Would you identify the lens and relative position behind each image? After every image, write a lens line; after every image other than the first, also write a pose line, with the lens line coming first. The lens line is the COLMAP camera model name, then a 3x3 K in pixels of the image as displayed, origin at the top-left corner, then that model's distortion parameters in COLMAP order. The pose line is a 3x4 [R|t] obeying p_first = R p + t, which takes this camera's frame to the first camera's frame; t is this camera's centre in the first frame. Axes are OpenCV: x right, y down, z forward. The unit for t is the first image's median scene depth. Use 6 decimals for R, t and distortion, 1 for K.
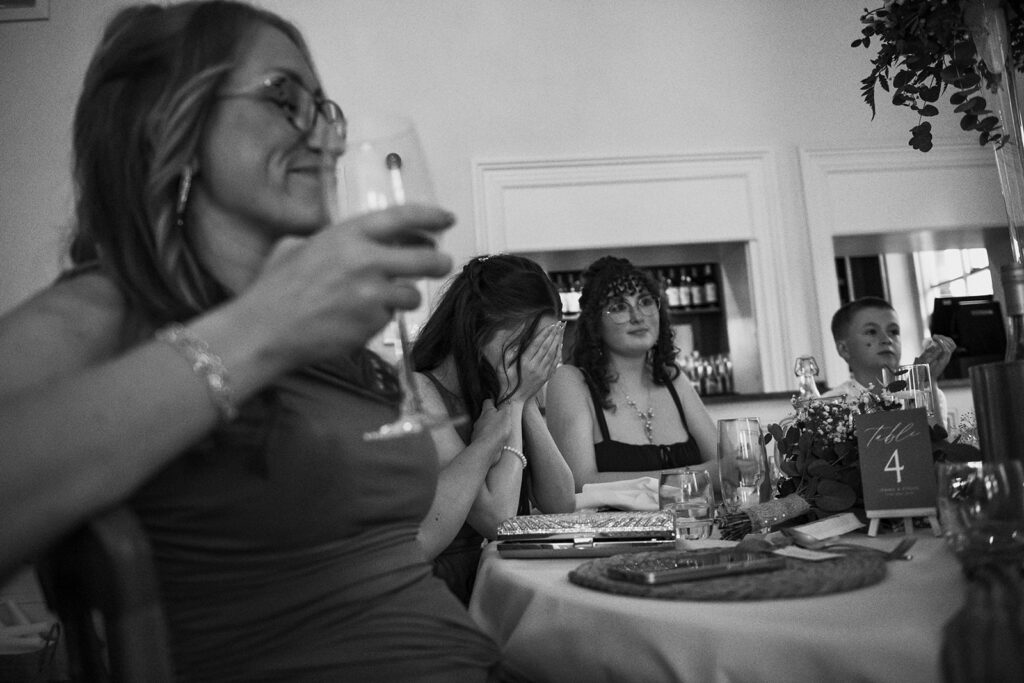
lens RADIAL K [[846.8, 0, 510.6], [0, 846.8, 337.3], [0, 0, 1]] dist [0.086170, 0.004686]
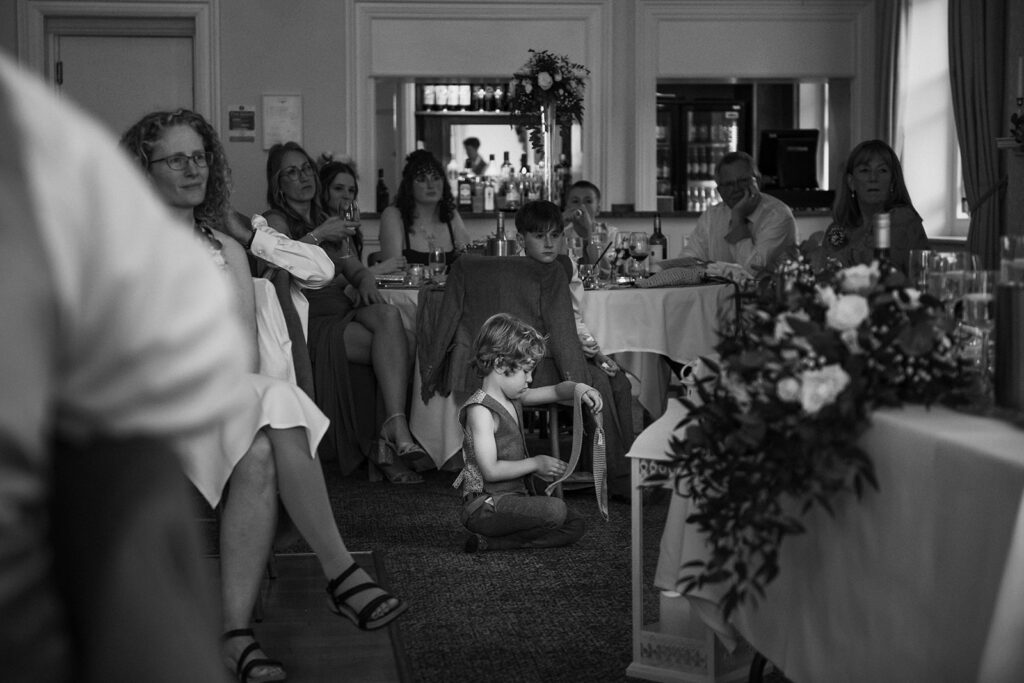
lens RADIAL K [[1802.6, 0, 512.5], [0, 1802.6, 339.9], [0, 0, 1]] dist [-0.002192, 0.000000]
pose [[0.994117, 0.070543, 0.082184, 0.023196], [-0.085208, 0.977807, 0.191398, -0.472658], [-0.066858, -0.197275, 0.978066, -3.017568]]
